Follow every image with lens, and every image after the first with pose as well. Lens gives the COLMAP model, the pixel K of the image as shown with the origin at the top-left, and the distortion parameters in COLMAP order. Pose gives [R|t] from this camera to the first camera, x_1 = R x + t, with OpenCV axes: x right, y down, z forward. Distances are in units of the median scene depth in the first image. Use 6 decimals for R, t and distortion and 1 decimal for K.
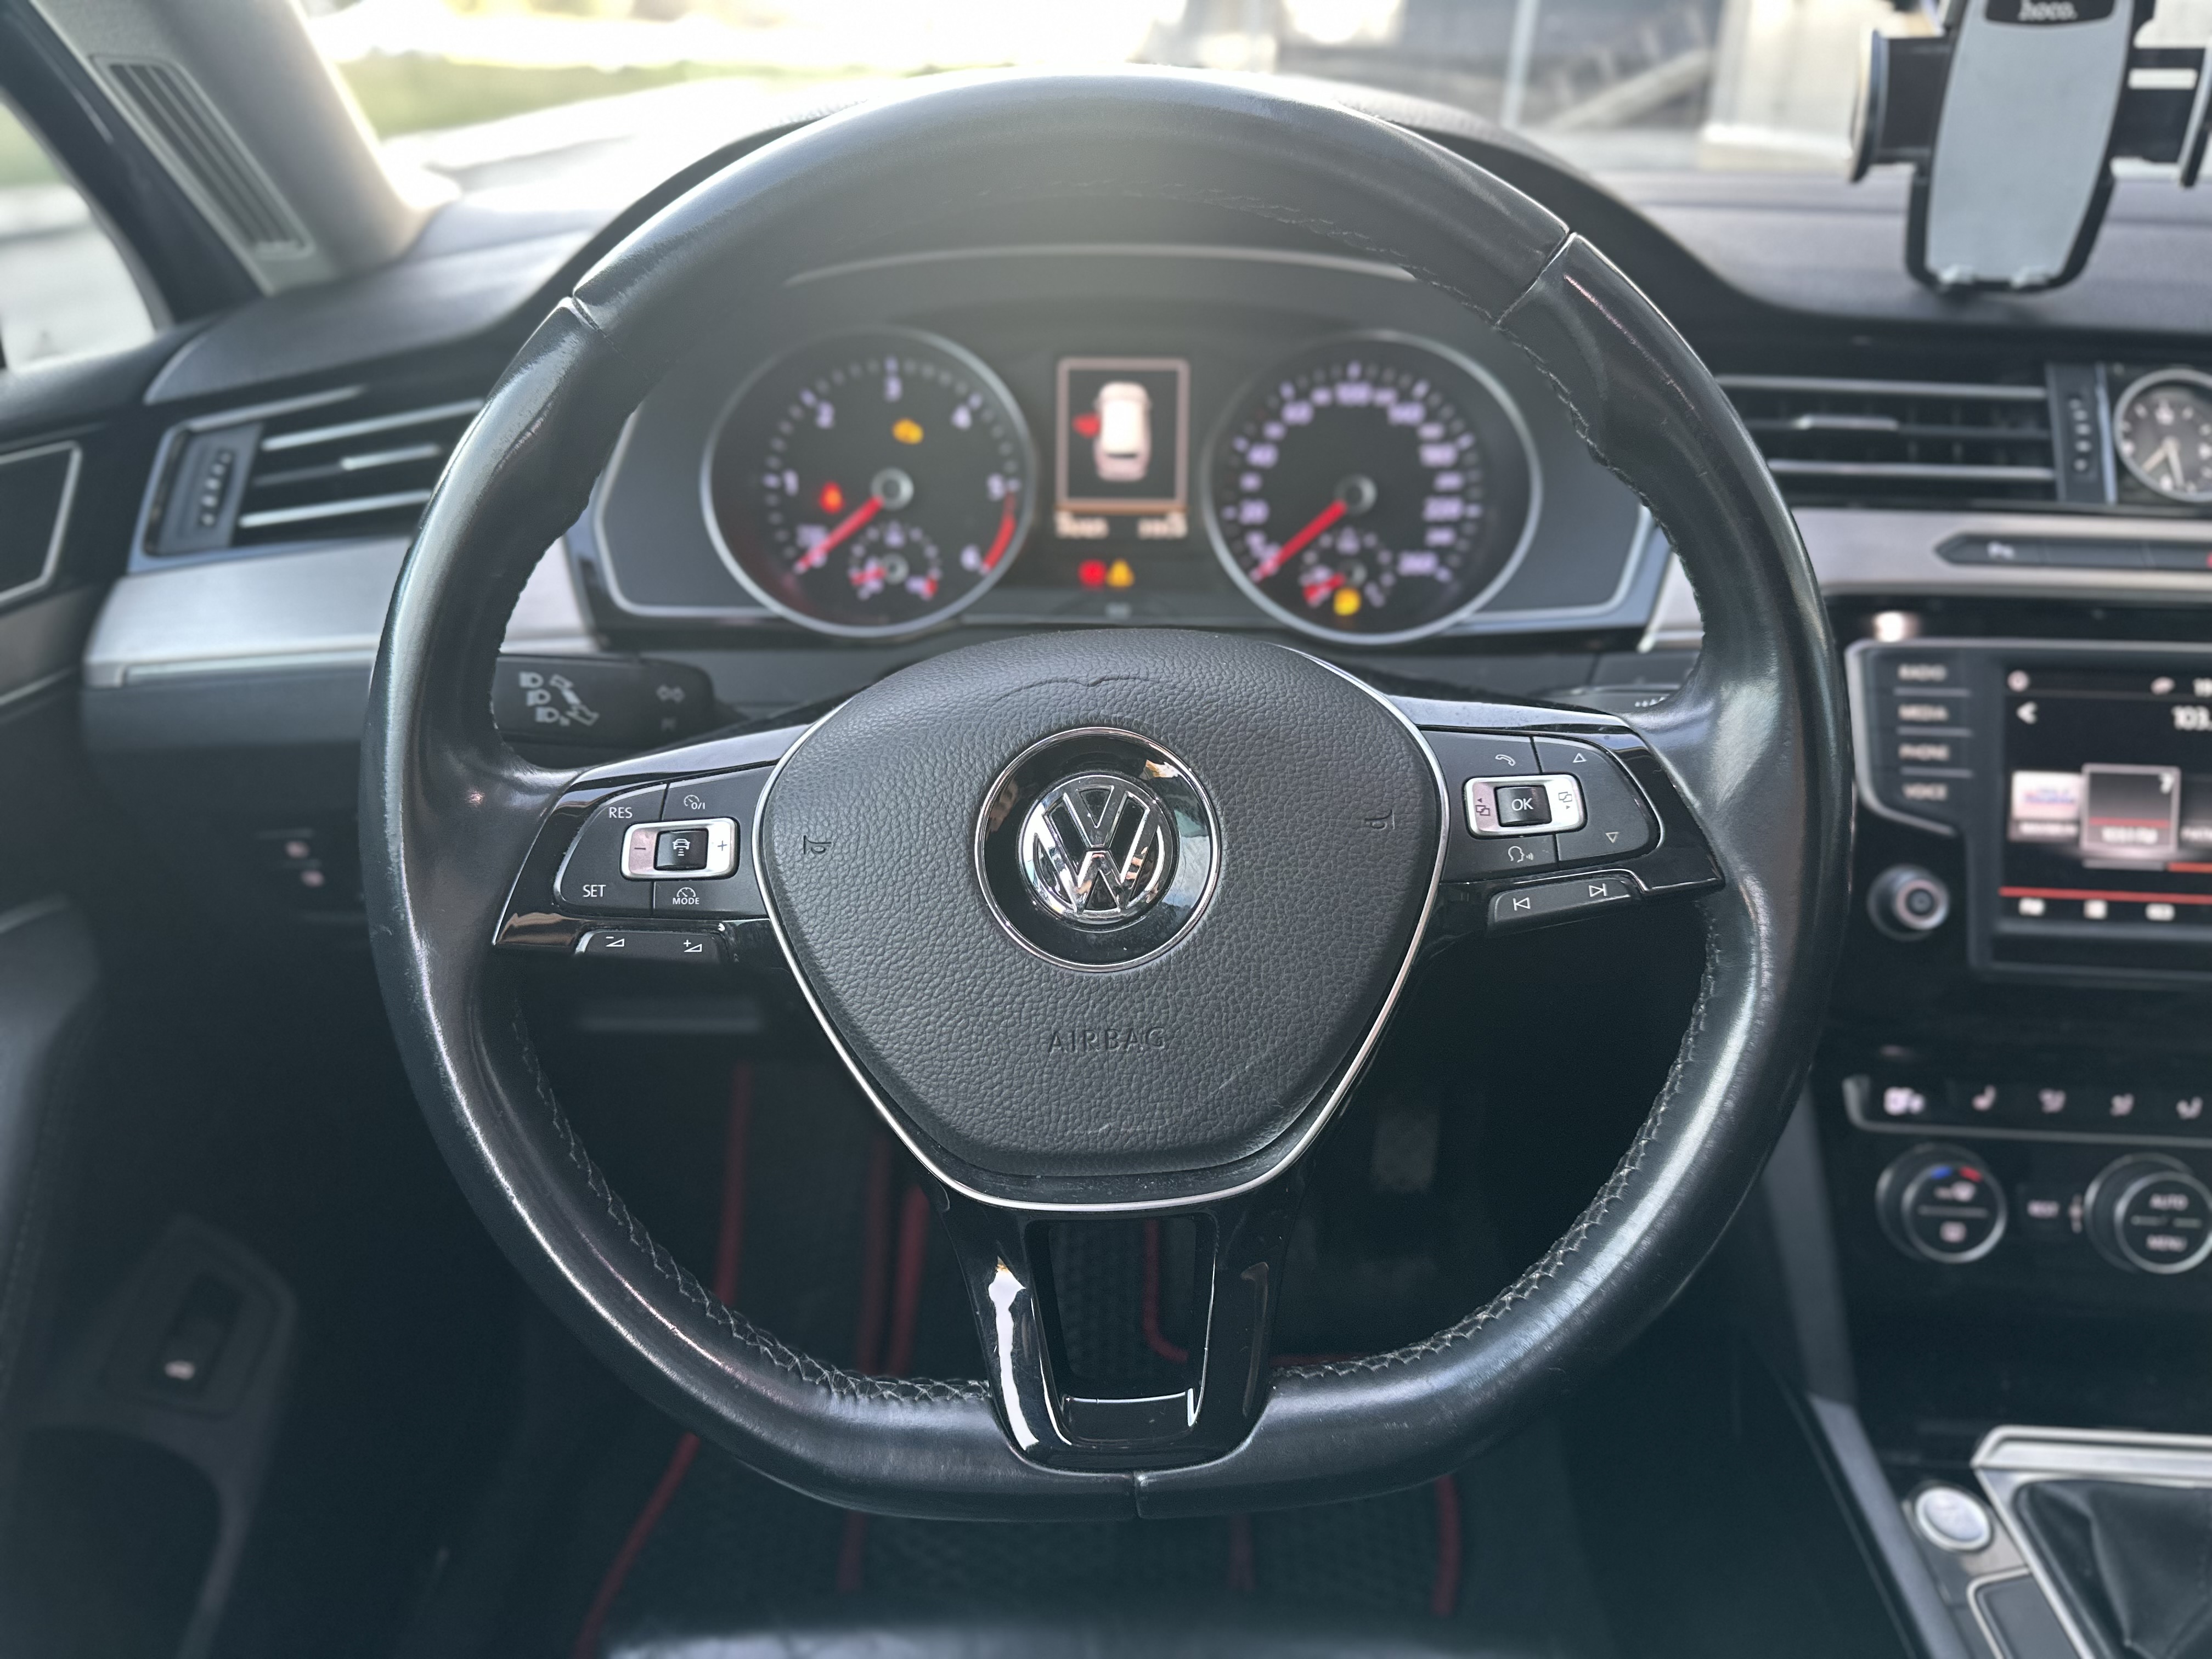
lens RADIAL K [[1566.8, 0, 1208.7], [0, 1566.8, 904.7], [0, 0, 1]] dist [0.070762, -0.102649]
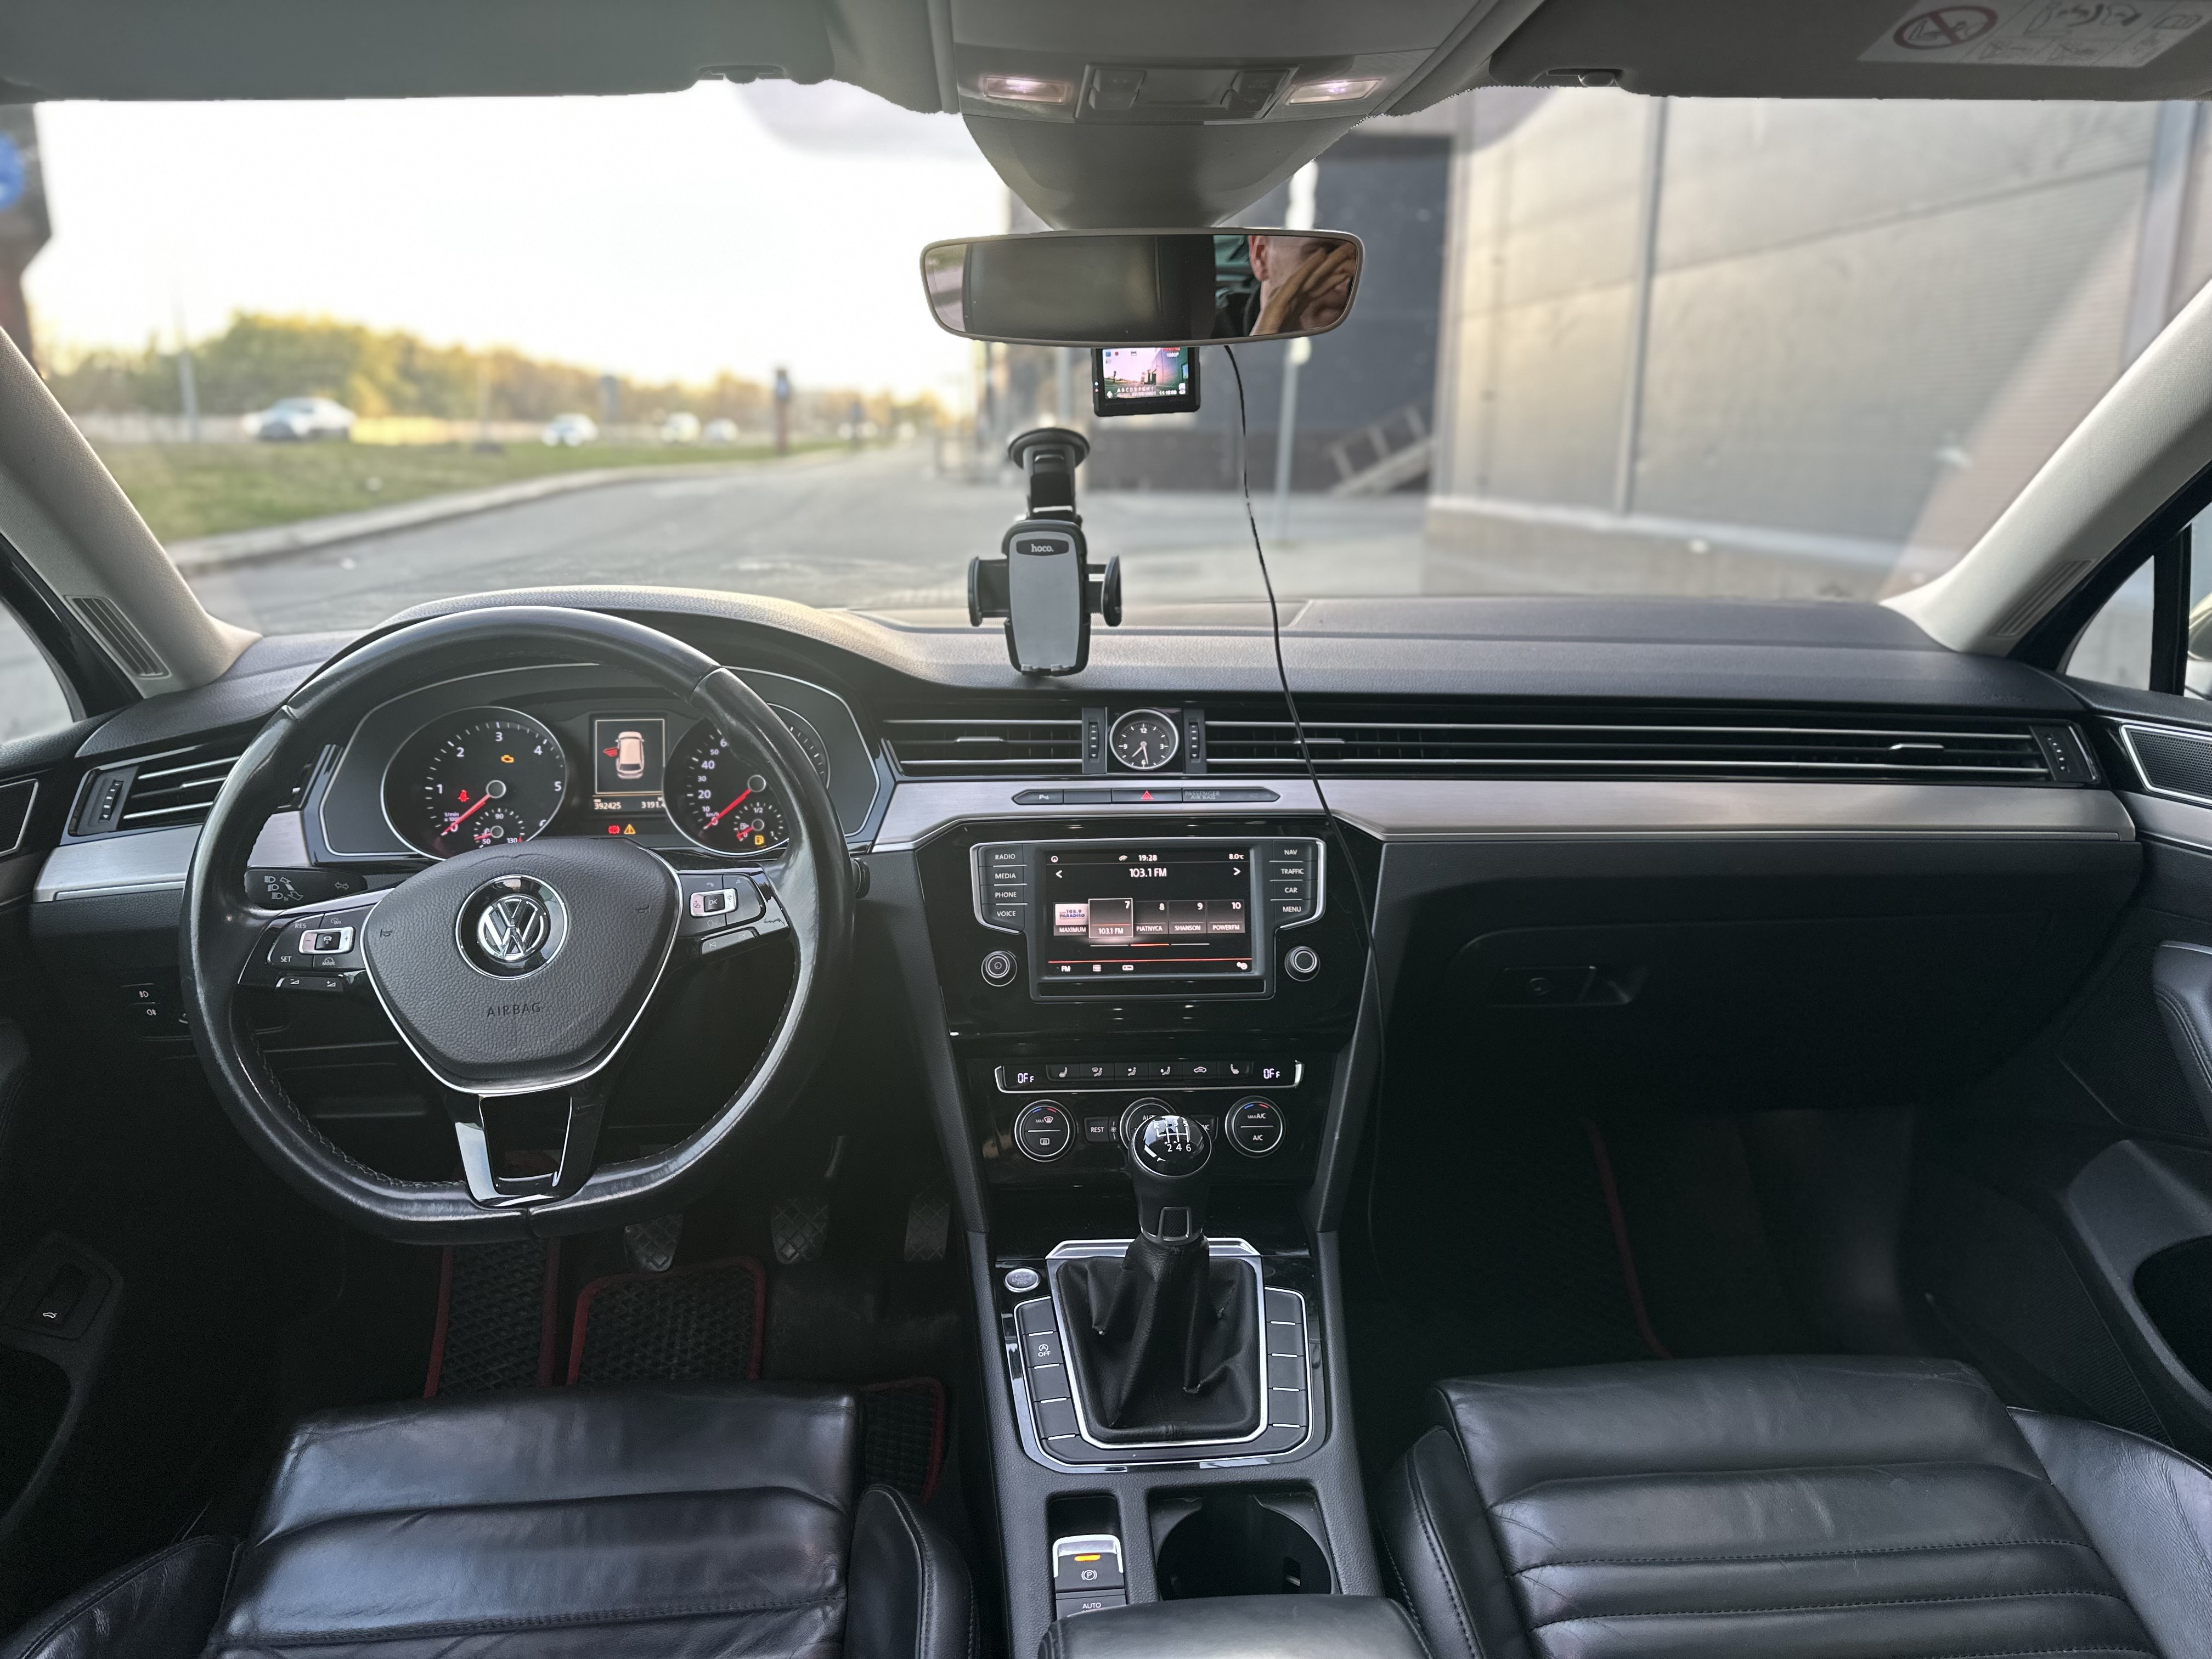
lens RADIAL K [[1566.8, 0, 1208.7], [0, 1566.8, 904.7], [0, 0, 1]] dist [0.070762, -0.102649]
pose [[0.995545, -0.043272, 0.083770, 0.525866], [0.059103, 0.978646, -0.196873, 0.314939], [-0.073462, 0.200947, 0.976844, -0.937250]]
